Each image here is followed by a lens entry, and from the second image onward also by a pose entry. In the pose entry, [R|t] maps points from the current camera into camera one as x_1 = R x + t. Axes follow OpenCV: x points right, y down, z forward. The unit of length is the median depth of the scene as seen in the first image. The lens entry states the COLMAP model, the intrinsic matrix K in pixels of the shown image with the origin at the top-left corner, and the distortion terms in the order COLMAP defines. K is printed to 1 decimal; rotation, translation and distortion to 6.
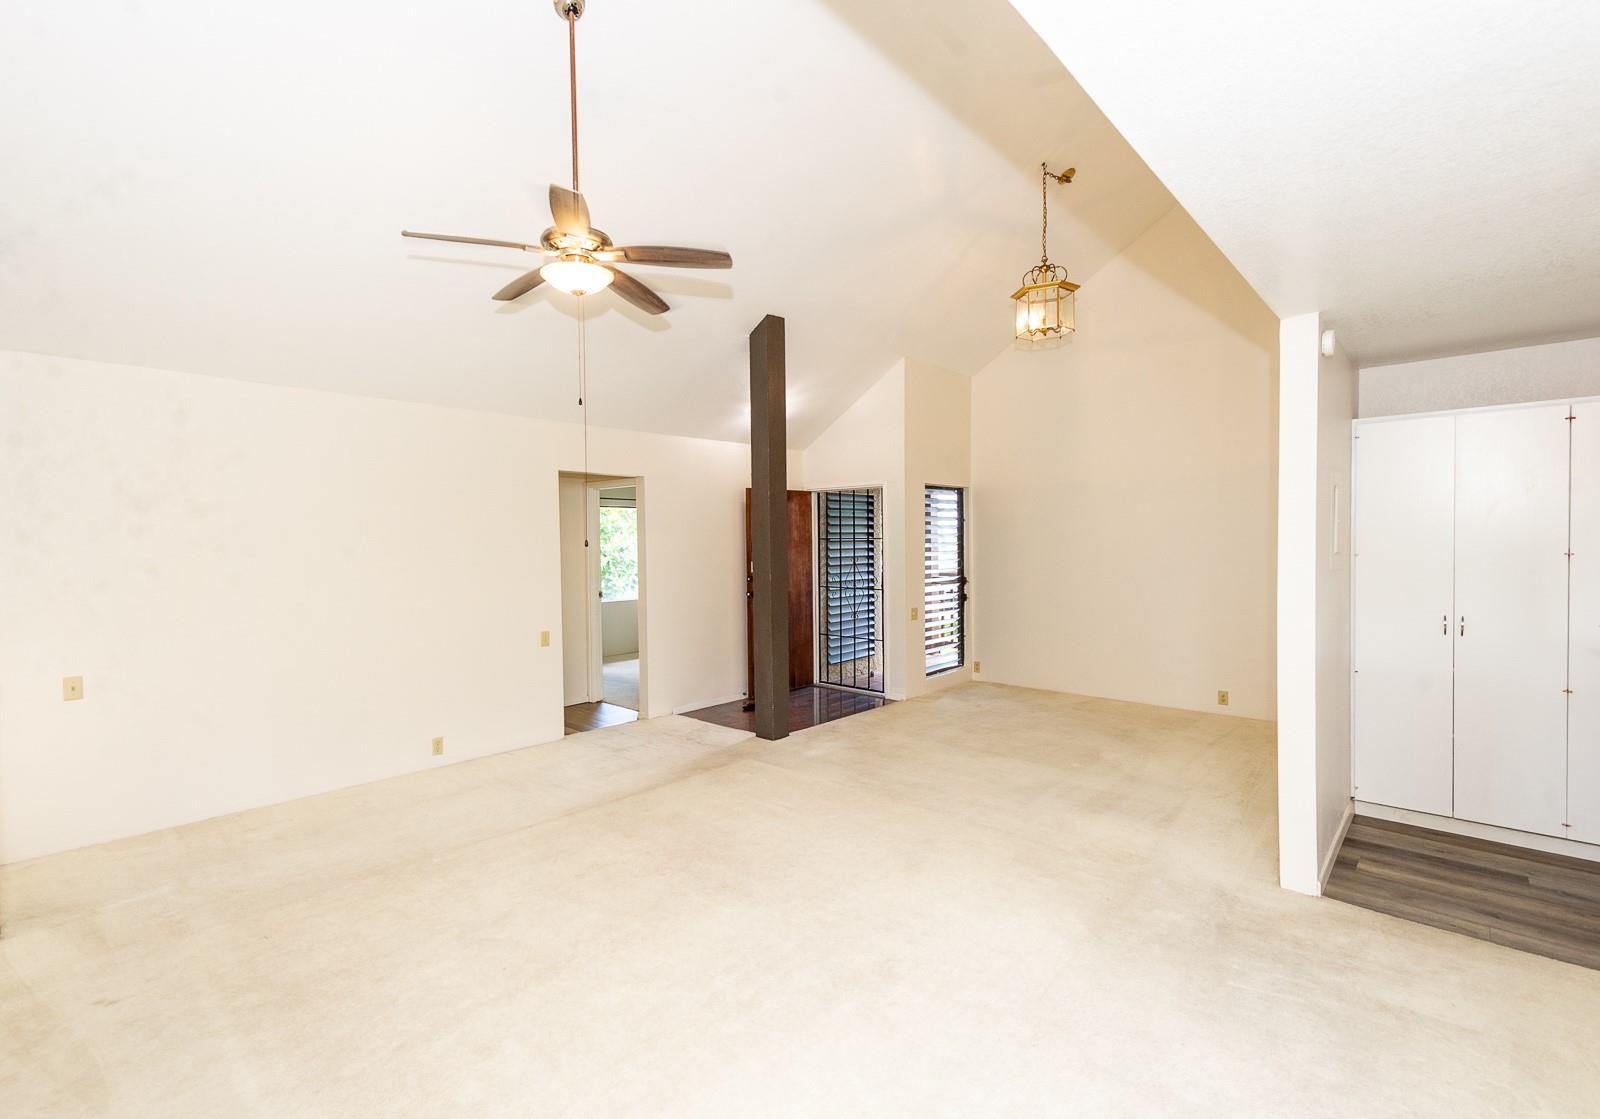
lens RADIAL K [[735.1, 0, 758.9], [0, 735.1, 556.6], [0, 0, 1]] dist [0.014692, 0.000000]
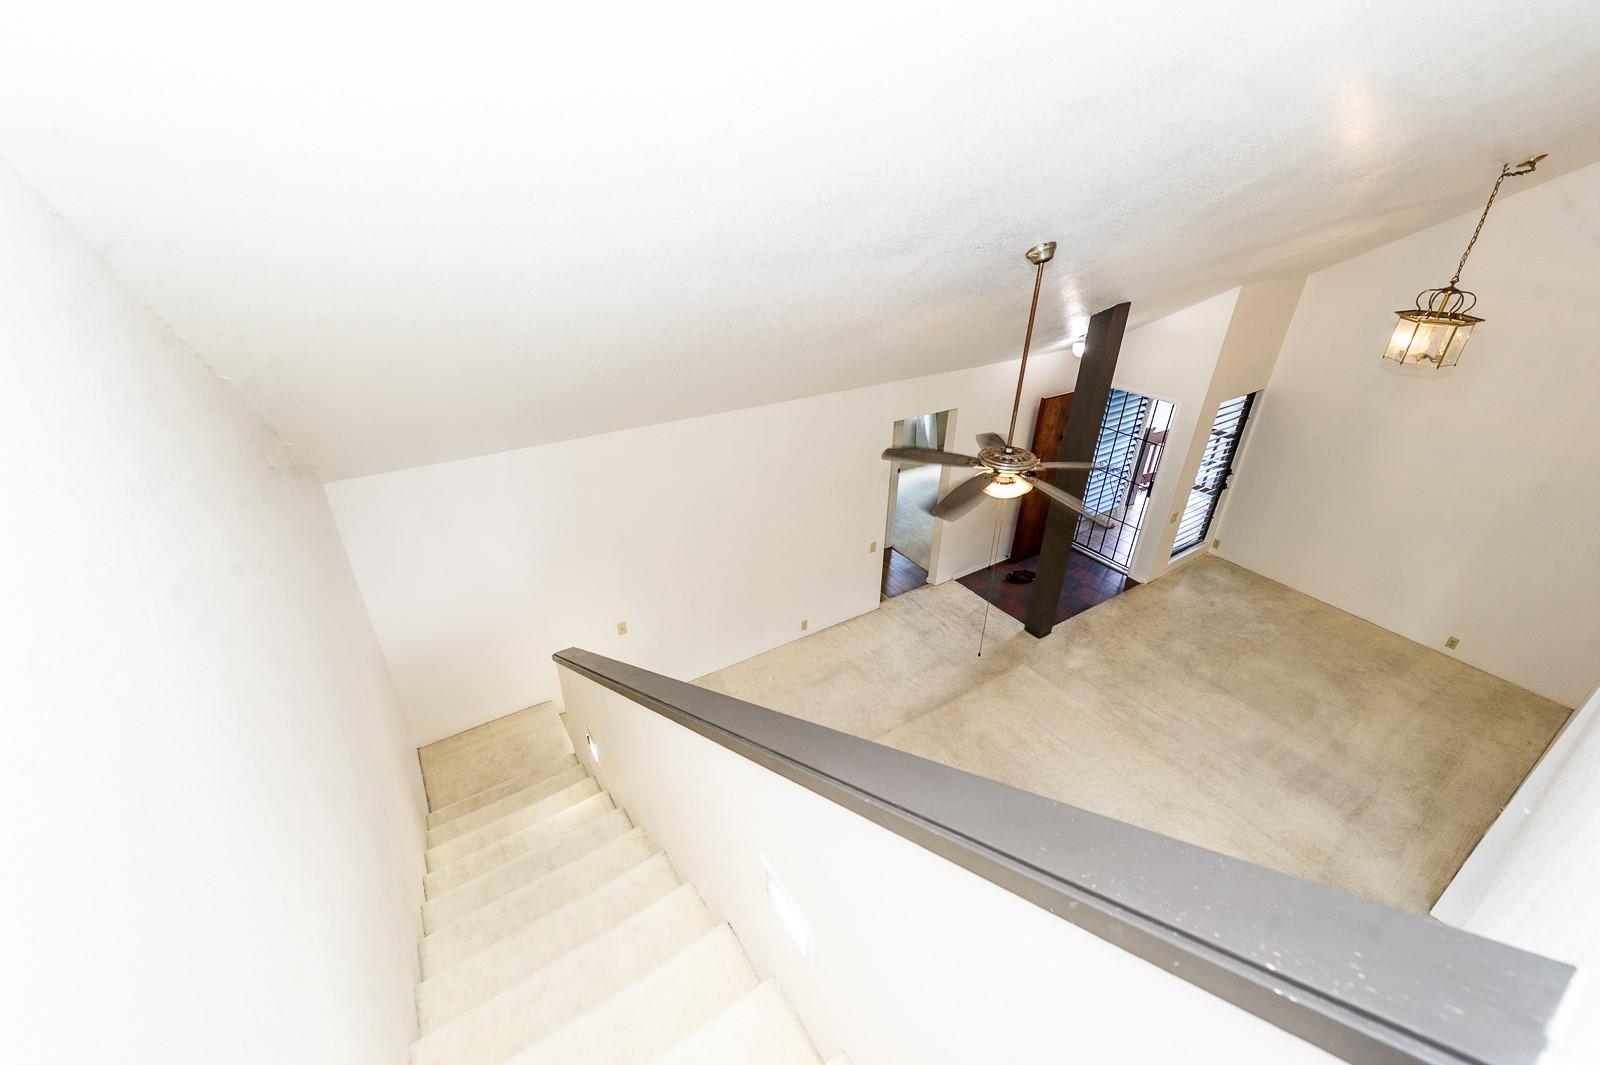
lens RADIAL K [[652.5, 0, 792.1], [0, 652.5, 529.3], [0, 0, 1]] dist [-0.000324, -0.000099]
pose [[0.971412, 0.124762, -0.201975, -0.212683], [-0.017194, 0.885515, 0.464293, -0.490168], [0.236778, -0.447547, 0.862345, -0.033745]]
